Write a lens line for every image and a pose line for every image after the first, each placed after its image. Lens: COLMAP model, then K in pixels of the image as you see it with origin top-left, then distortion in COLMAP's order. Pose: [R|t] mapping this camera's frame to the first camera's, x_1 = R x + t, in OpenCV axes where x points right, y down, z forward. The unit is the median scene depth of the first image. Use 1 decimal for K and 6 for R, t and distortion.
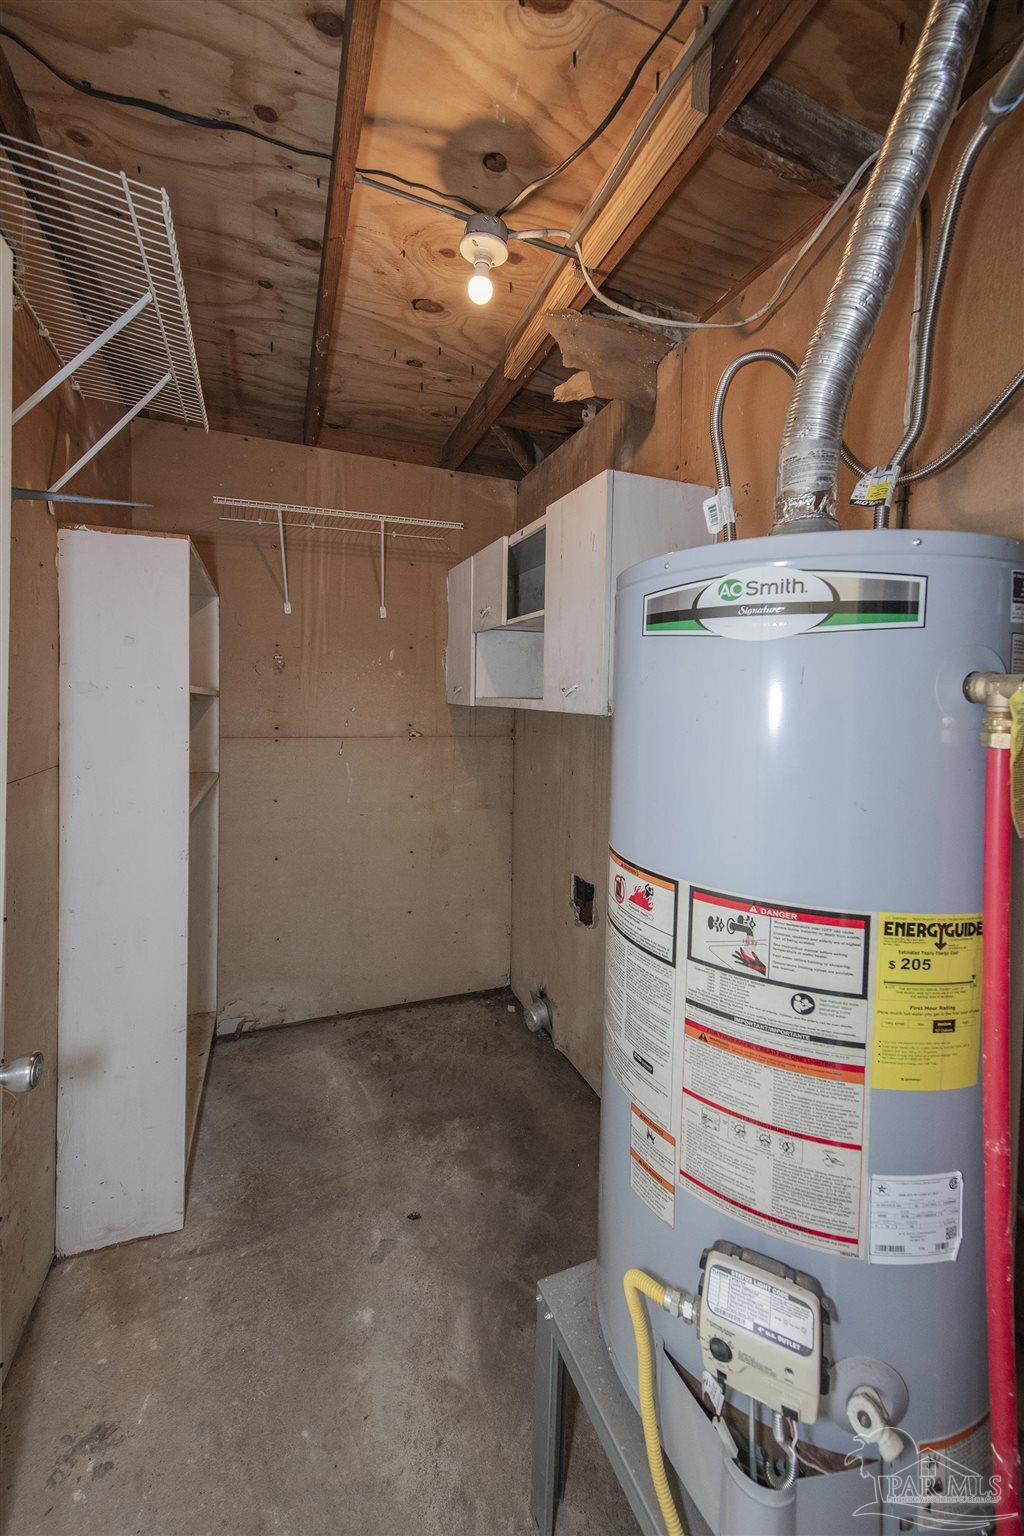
lens RADIAL K [[606.6, 0, 505.4], [0, 606.6, 731.3], [0, 0, 1]] dist [0.009622, -0.000099]
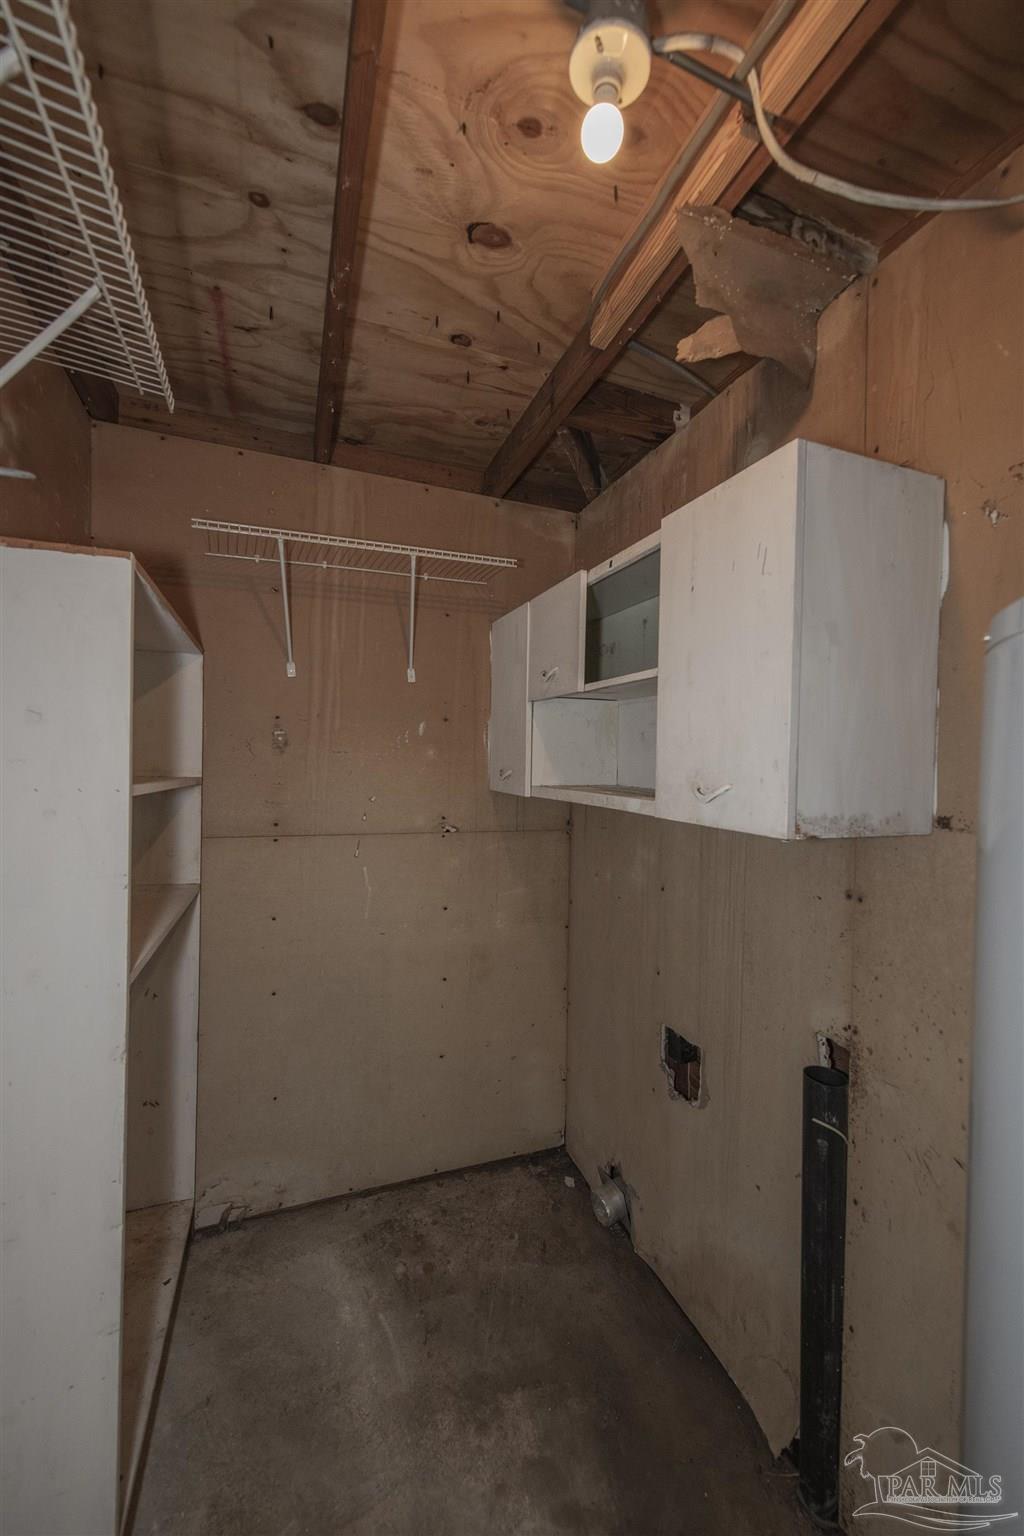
lens RADIAL K [[622.1, 0, 494.1], [0, 622.1, 799.8], [0, 0, 1]] dist [0.000786, 0.000128]
pose [[0.999166, 0.008142, -0.040005, -0.072824], [-0.008168, 0.999967, -0.000509, -0.041775], [0.040000, 0.000836, 0.999199, 0.237737]]
